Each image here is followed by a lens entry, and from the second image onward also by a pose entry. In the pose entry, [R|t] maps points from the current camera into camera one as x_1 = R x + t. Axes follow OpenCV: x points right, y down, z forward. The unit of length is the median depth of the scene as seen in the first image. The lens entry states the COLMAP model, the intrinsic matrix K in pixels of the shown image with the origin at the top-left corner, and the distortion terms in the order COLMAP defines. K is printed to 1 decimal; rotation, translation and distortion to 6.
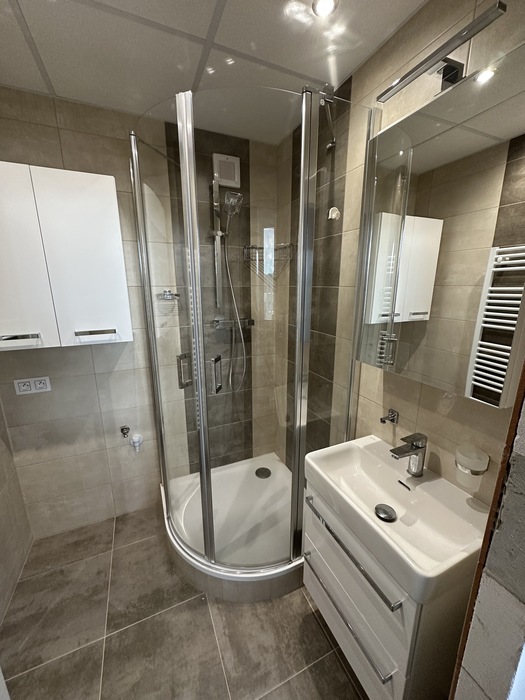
lens RADIAL K [[277.3, 0, 261.7], [0, 277.3, 350.6], [0, 0, 1]] dist [-0.003077, 0.000629]
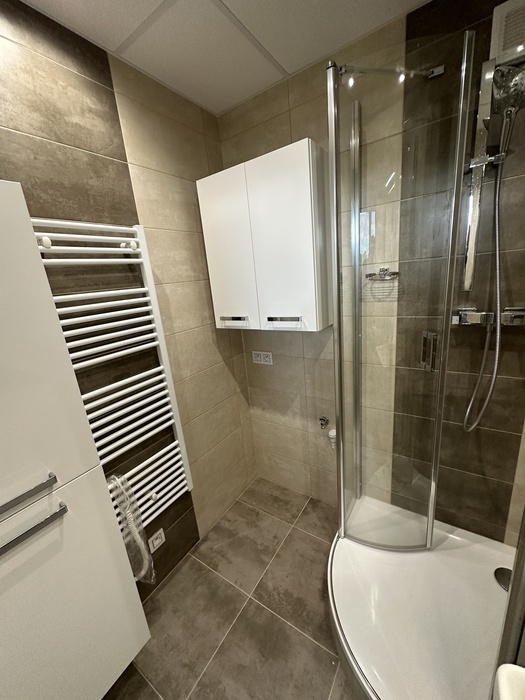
lens RADIAL K [[277.3, 0, 263.5], [0, 277.3, 350.8], [0, 0, 1]] dist [-0.003077, 0.000629]
pose [[0.532124, 0.173460, -0.828707, 0.184671], [-0.106526, 0.984727, 0.137715, -0.077607], [0.839938, 0.014997, 0.542475, 0.385587]]
